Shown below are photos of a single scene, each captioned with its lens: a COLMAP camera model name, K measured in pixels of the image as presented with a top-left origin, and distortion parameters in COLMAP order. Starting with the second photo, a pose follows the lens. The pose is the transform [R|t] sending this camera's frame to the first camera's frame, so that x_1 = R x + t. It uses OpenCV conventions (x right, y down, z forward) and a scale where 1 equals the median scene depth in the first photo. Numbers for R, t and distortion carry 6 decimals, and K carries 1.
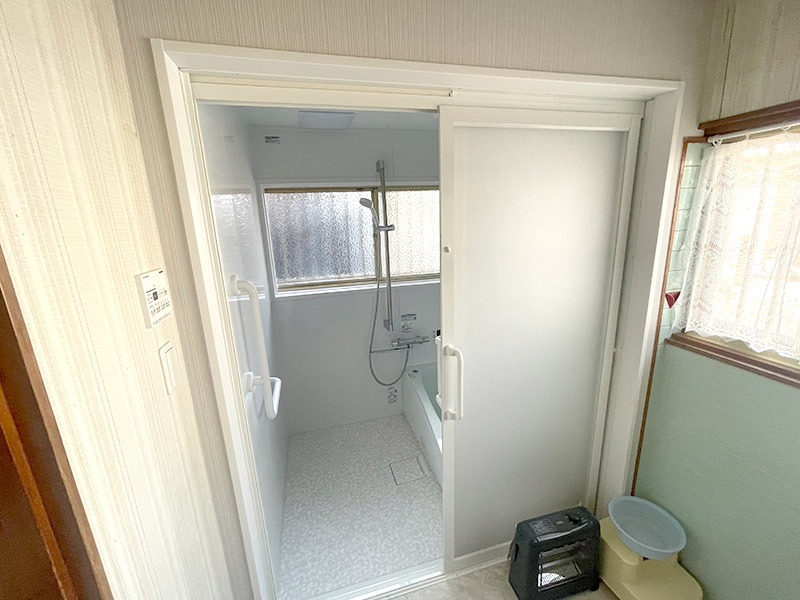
lens RADIAL K [[344.0, 0, 408.7], [0, 344.0, 307.4], [0, 0, 1]] dist [-0.008418, 0.004102]
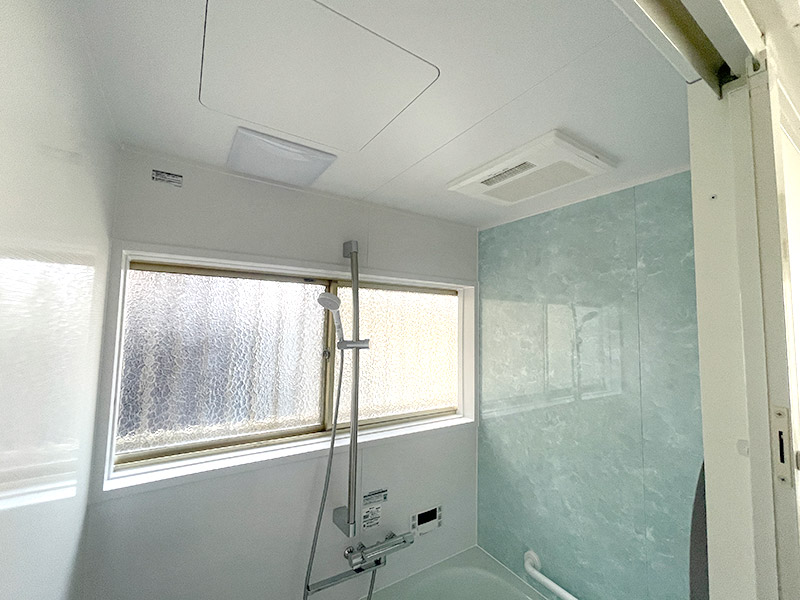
lens RADIAL K [[344.0, 0, 400.2], [0, 344.0, 300.6], [0, 0, 1]] dist [-0.008418, 0.004102]
pose [[0.955655, 0.076675, 0.284333, -0.157587], [0.016318, 0.950239, -0.311093, -0.110164], [-0.294037, 0.301938, 0.906849, 0.391322]]
